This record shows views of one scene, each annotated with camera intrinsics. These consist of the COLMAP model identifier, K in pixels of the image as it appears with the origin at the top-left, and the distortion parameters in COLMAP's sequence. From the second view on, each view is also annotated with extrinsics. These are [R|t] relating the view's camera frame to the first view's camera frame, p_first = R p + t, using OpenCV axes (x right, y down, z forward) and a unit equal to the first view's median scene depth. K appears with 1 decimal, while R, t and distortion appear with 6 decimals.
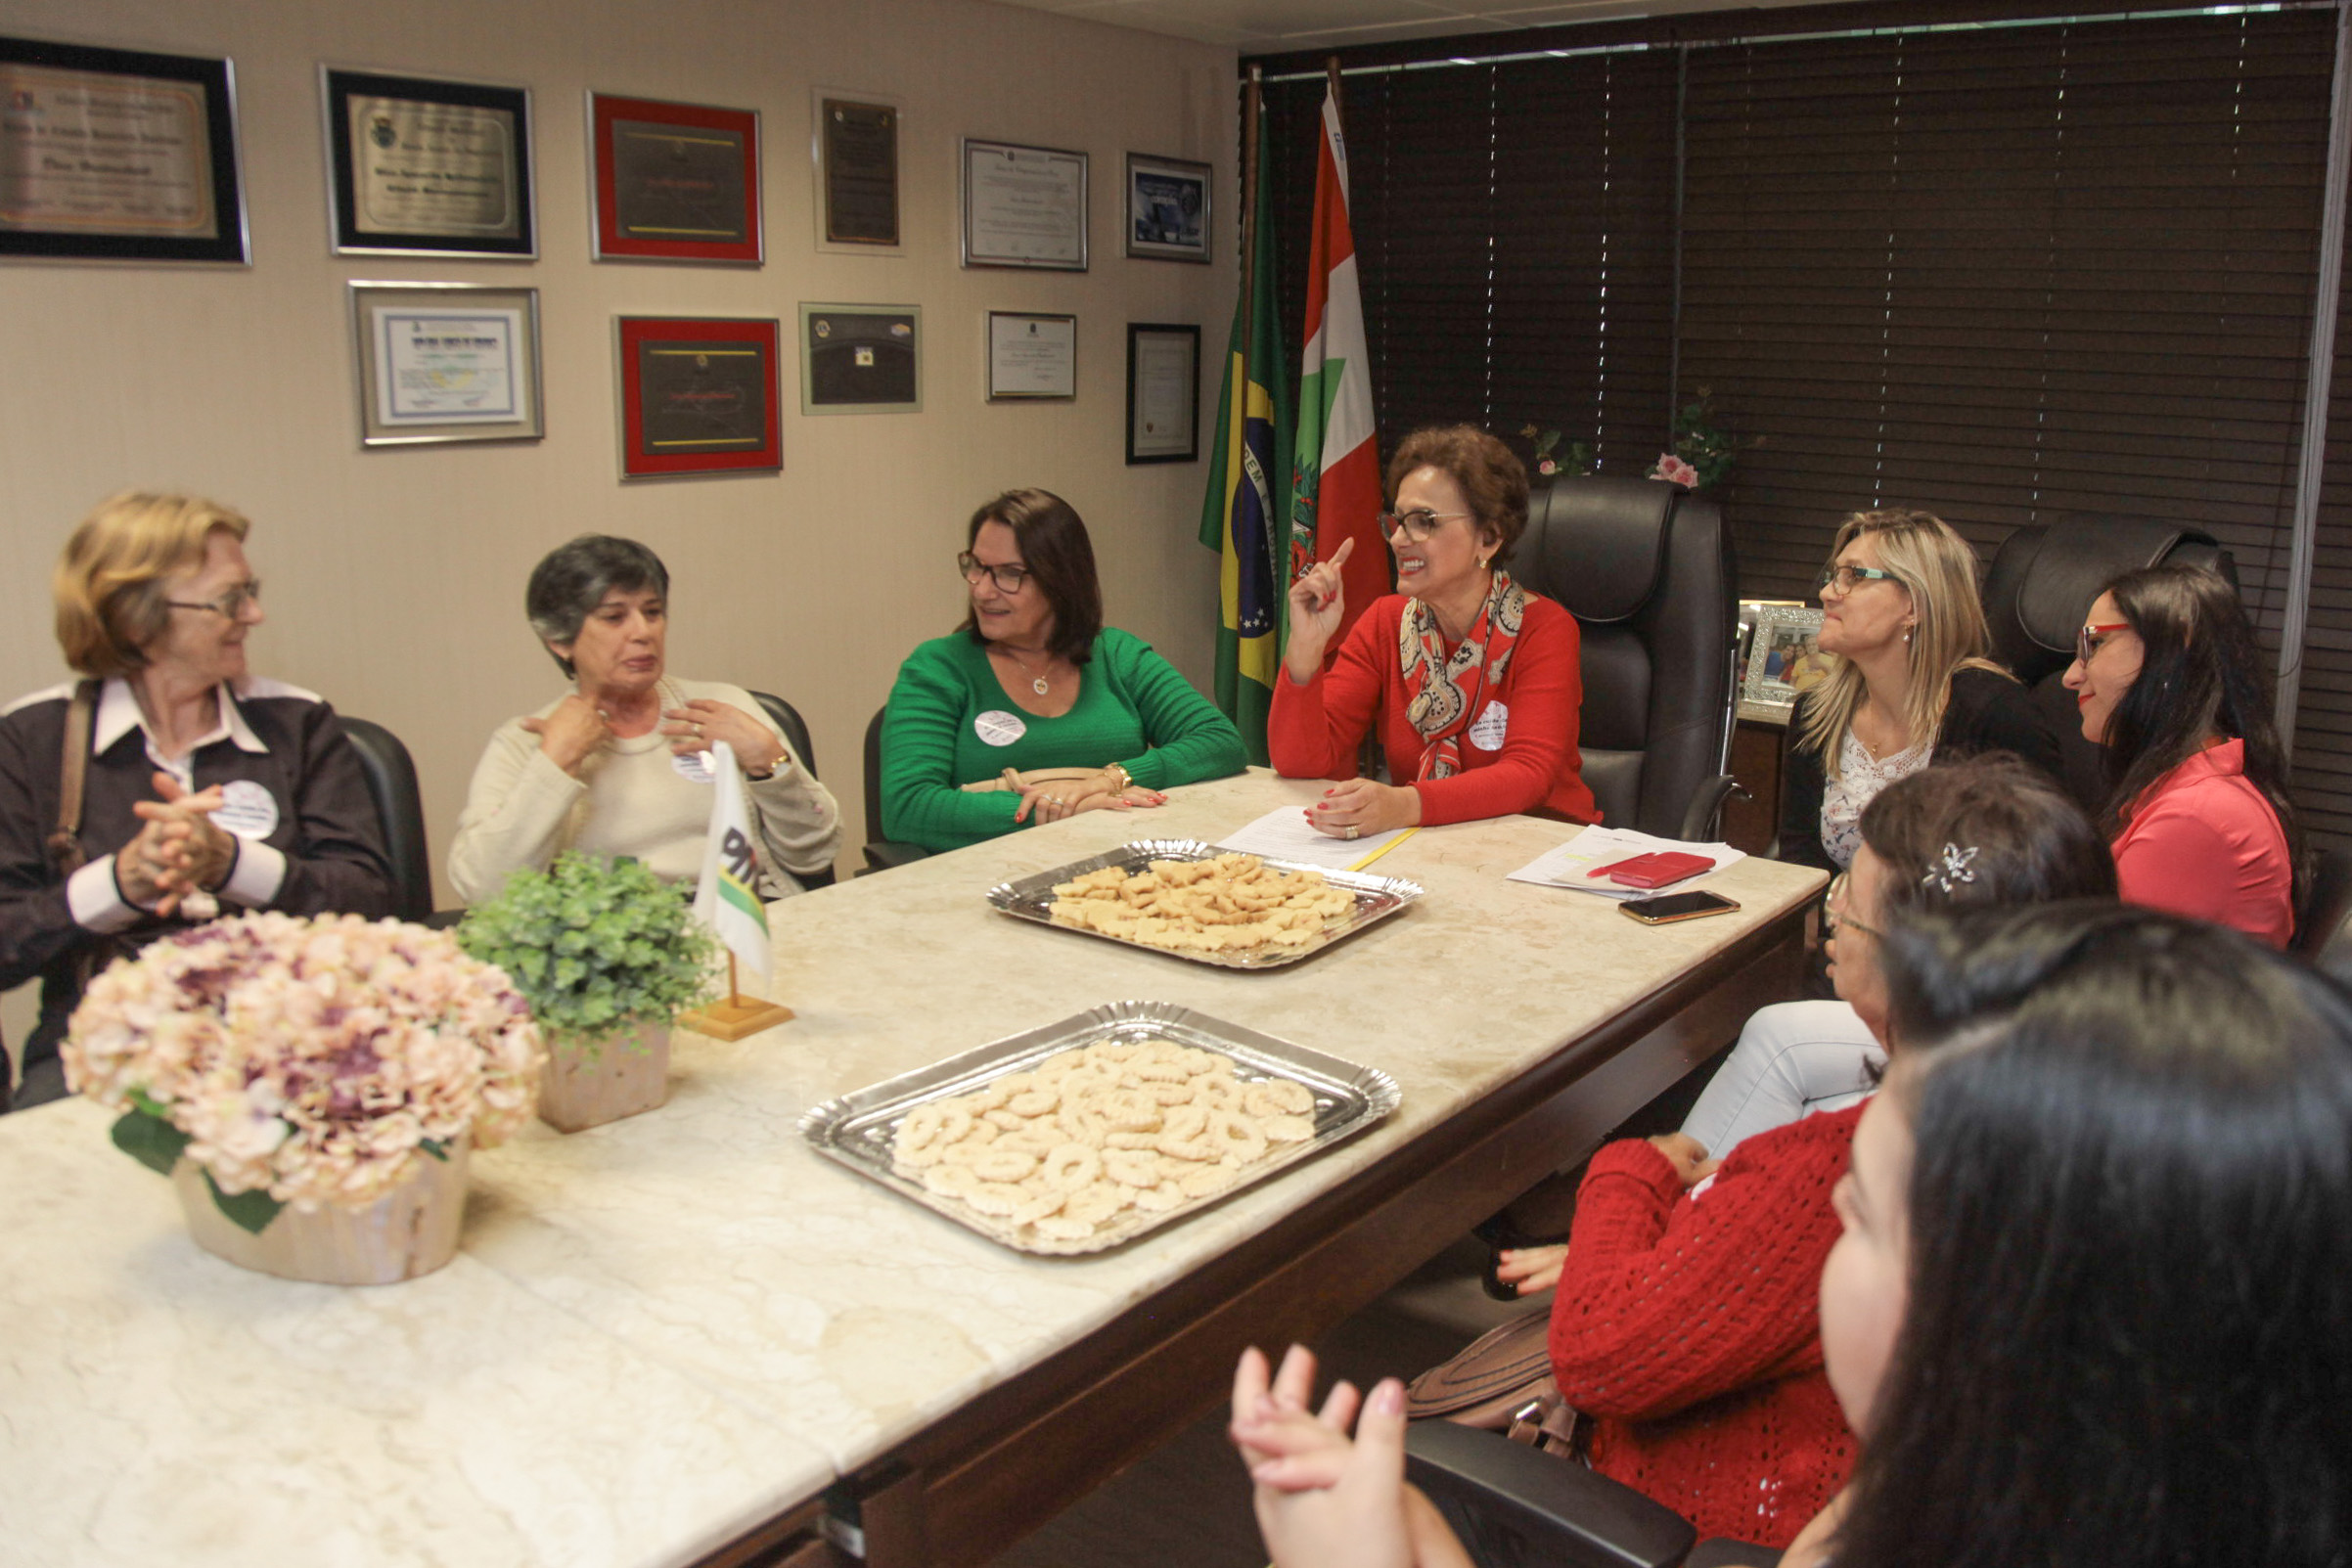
lens RADIAL K [[1898.9, 0, 1176.0], [0, 1898.9, 784.0], [0, 0, 1]] dist [-0.098744, -0.002563]
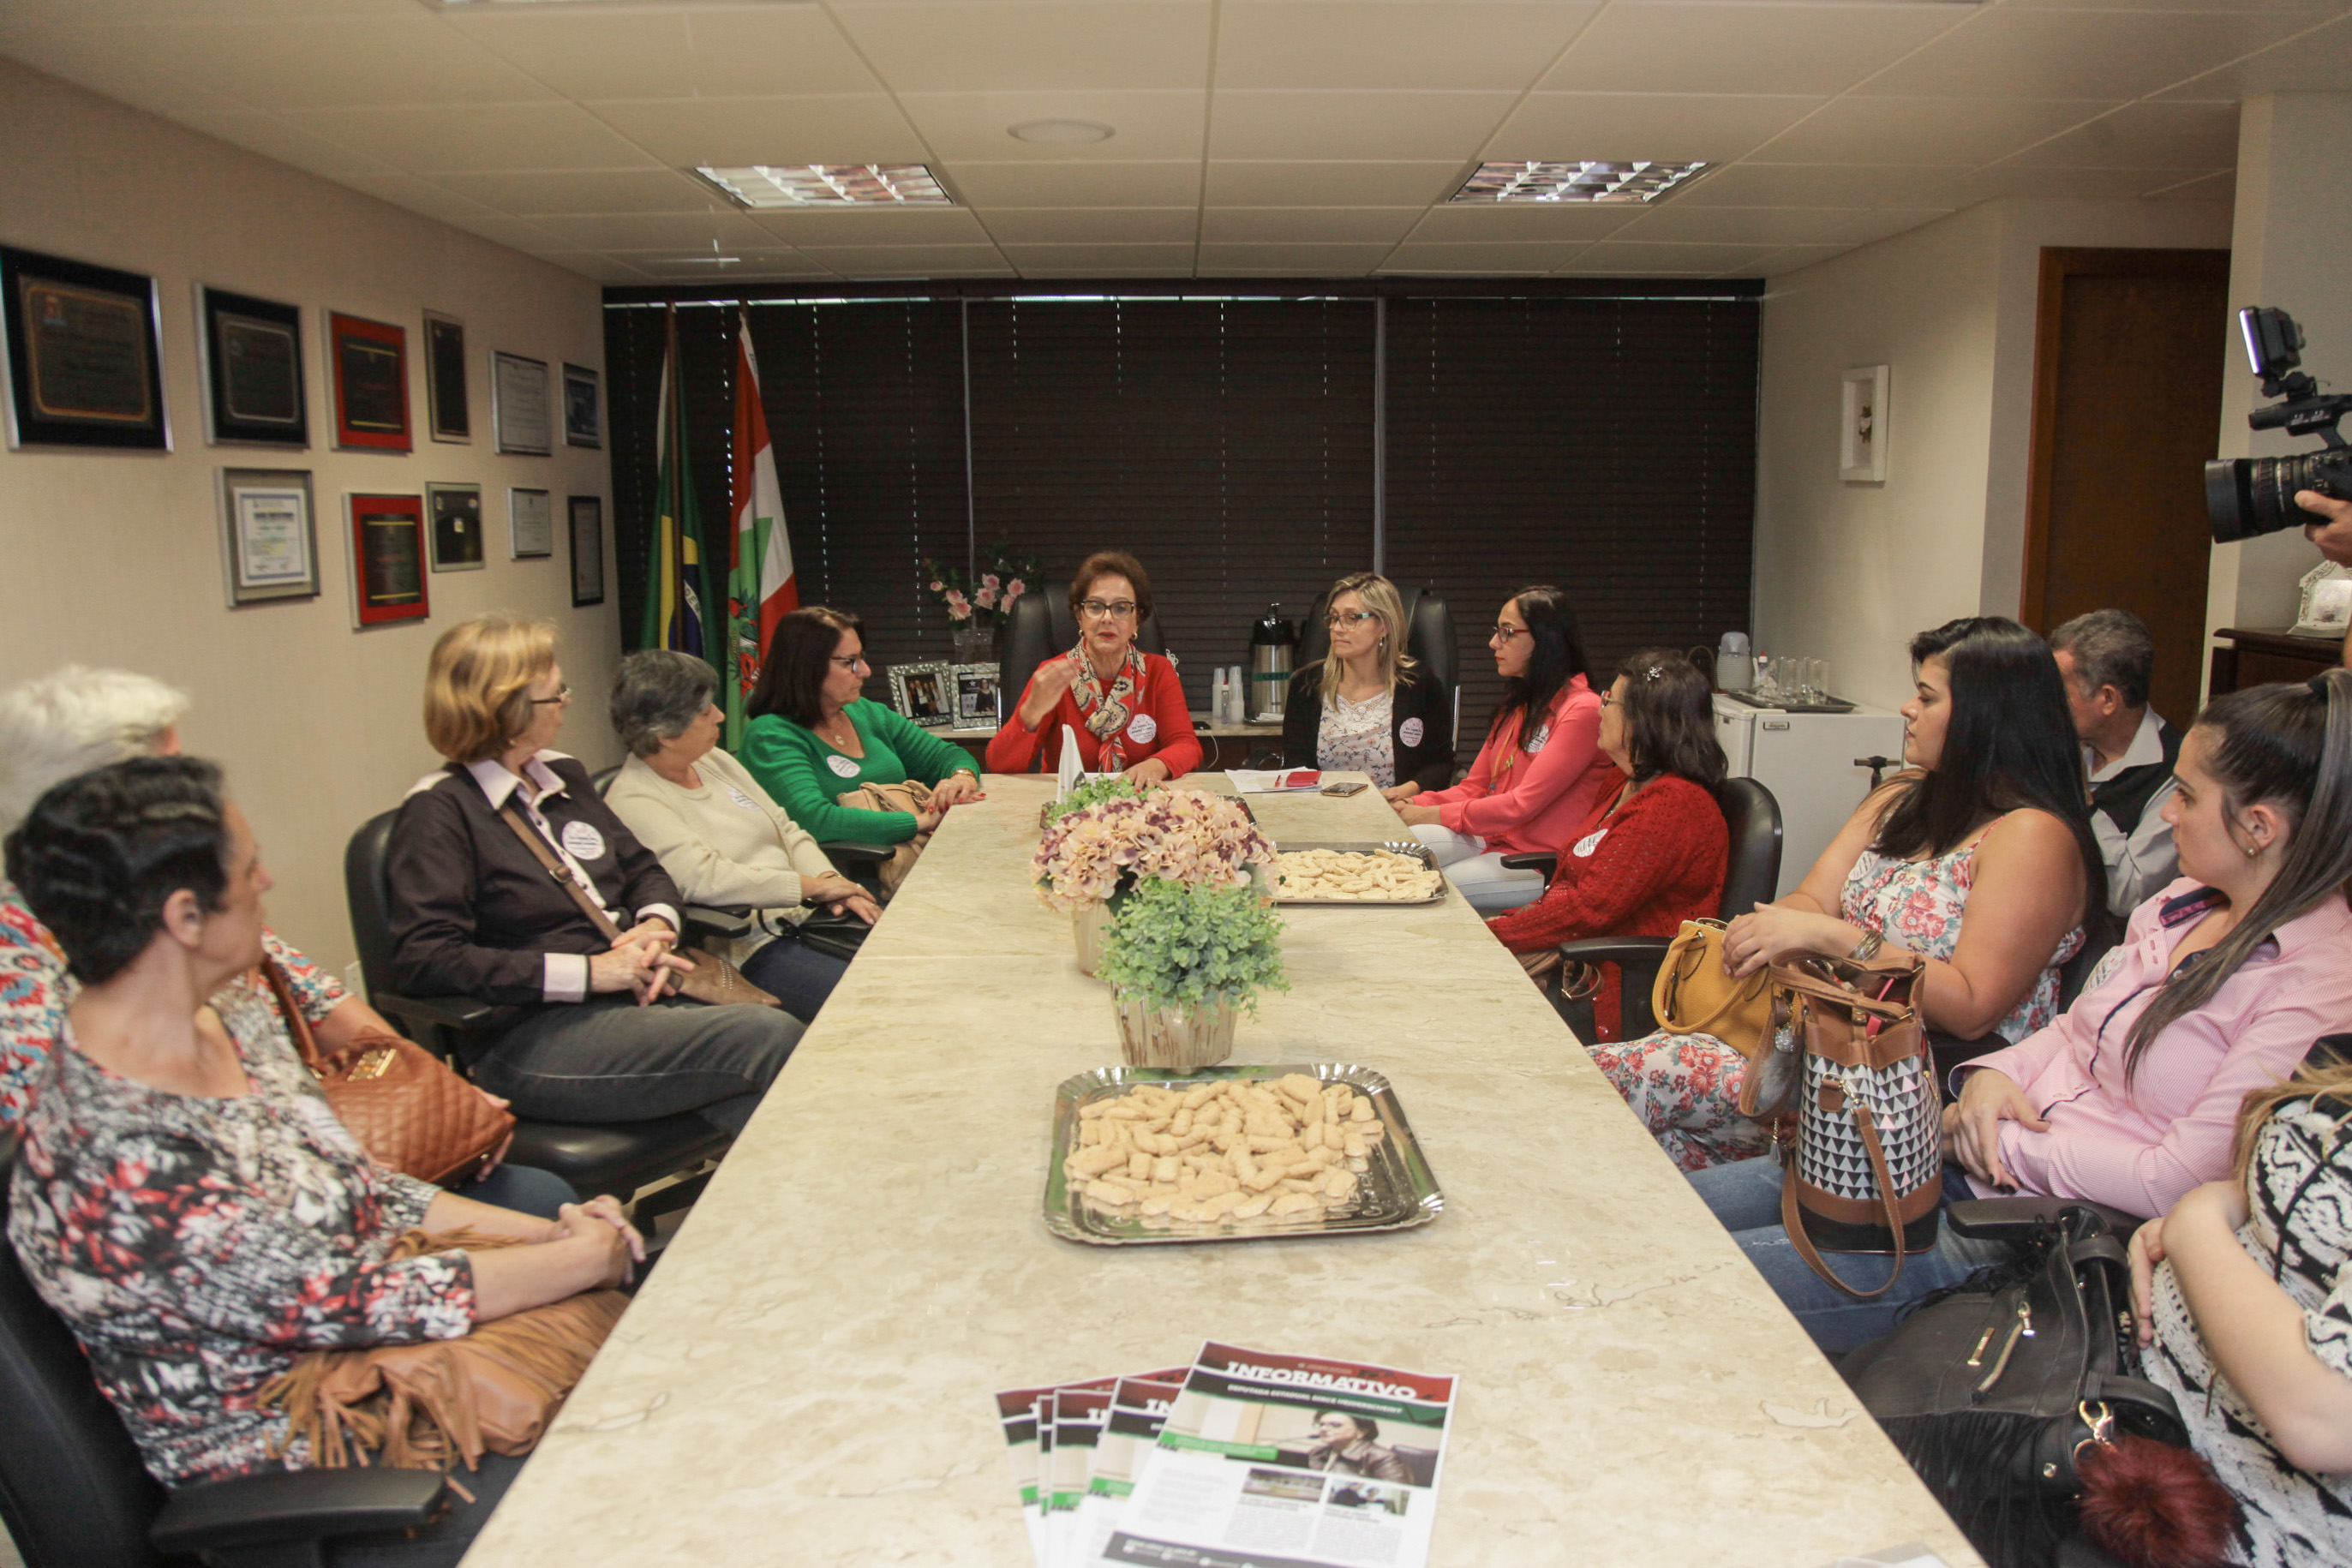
lens RADIAL K [[1698.7, 0, 1207.7], [0, 1698.7, 782.0], [0, 0, 1]] dist [-0.076095, 0.000726]
pose [[0.784970, -0.110507, 0.609599, -0.488682], [0.147804, 0.988955, -0.011049, 0.026360], [-0.601645, 0.098774, 0.792633, -0.155473]]
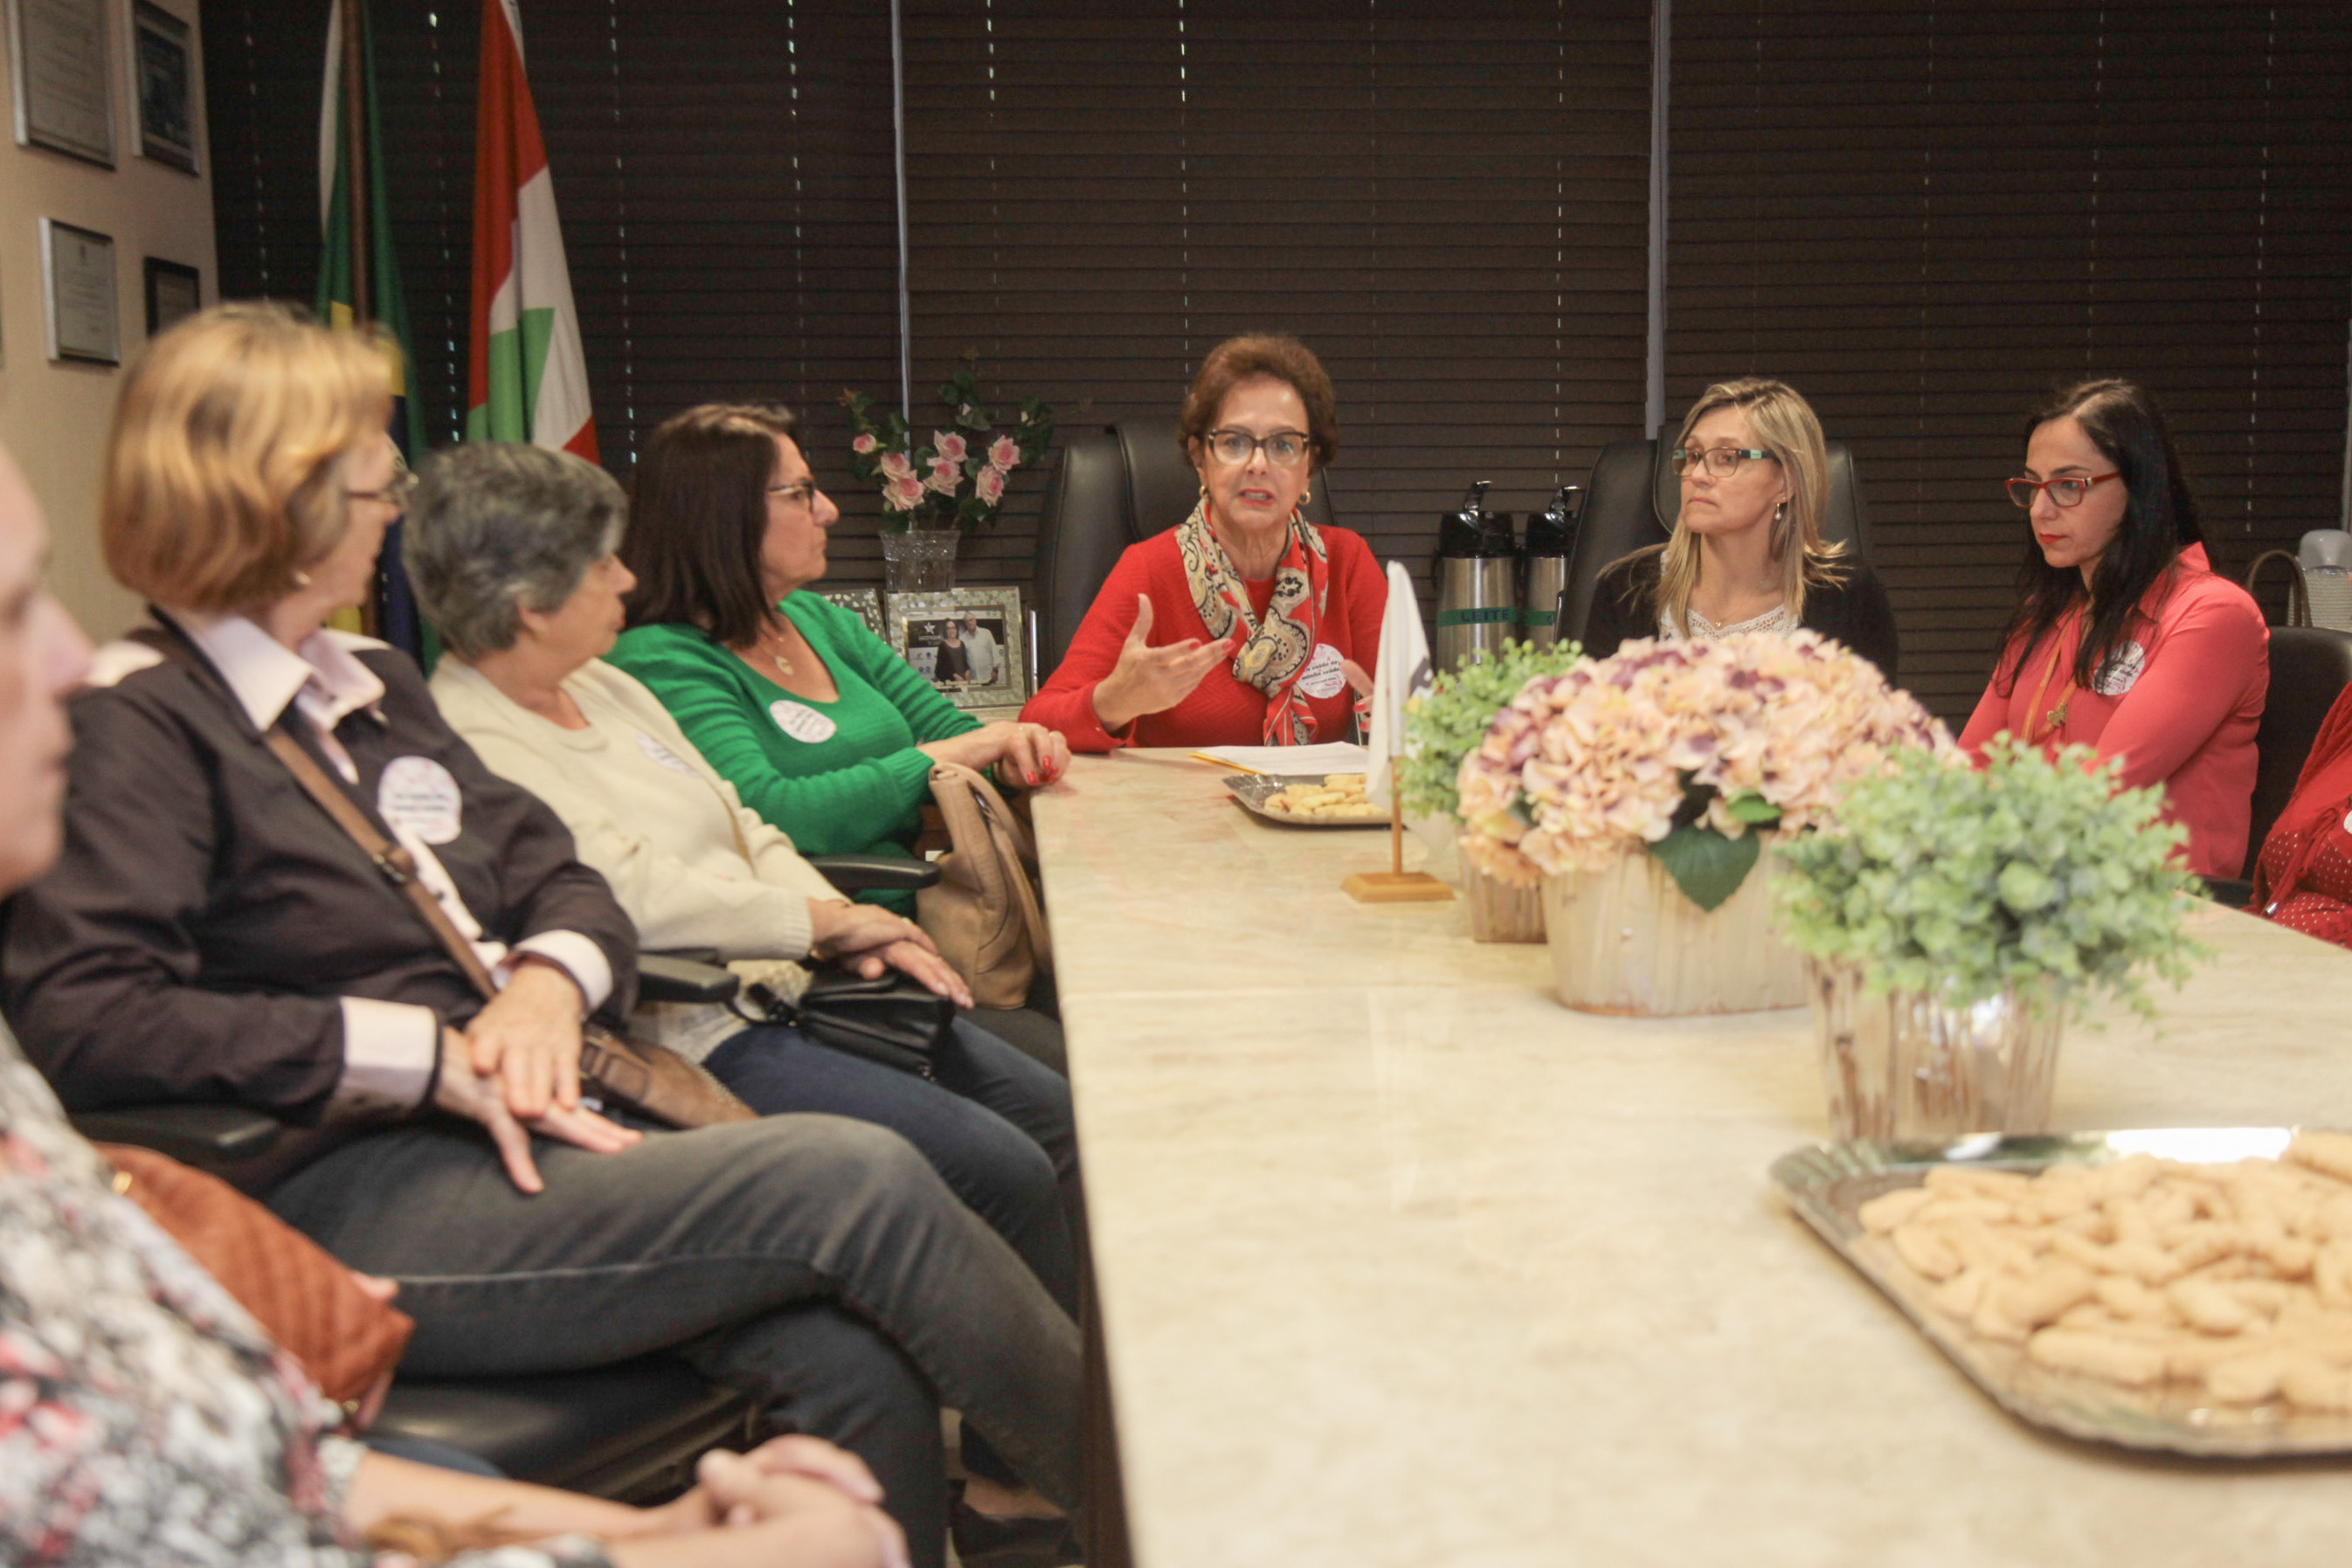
lens RADIAL K [[2964.9, 0, 1243.1], [0, 2964.9, 656.5], [0, 0, 1]] dist [0.203043, -0.350505]
pose [[0.751021, -0.059919, 0.657553, -0.537661], [0.160697, 0.982517, -0.094009, 0.060751], [-0.640424, 0.176270, 0.747520, 0.006338]]
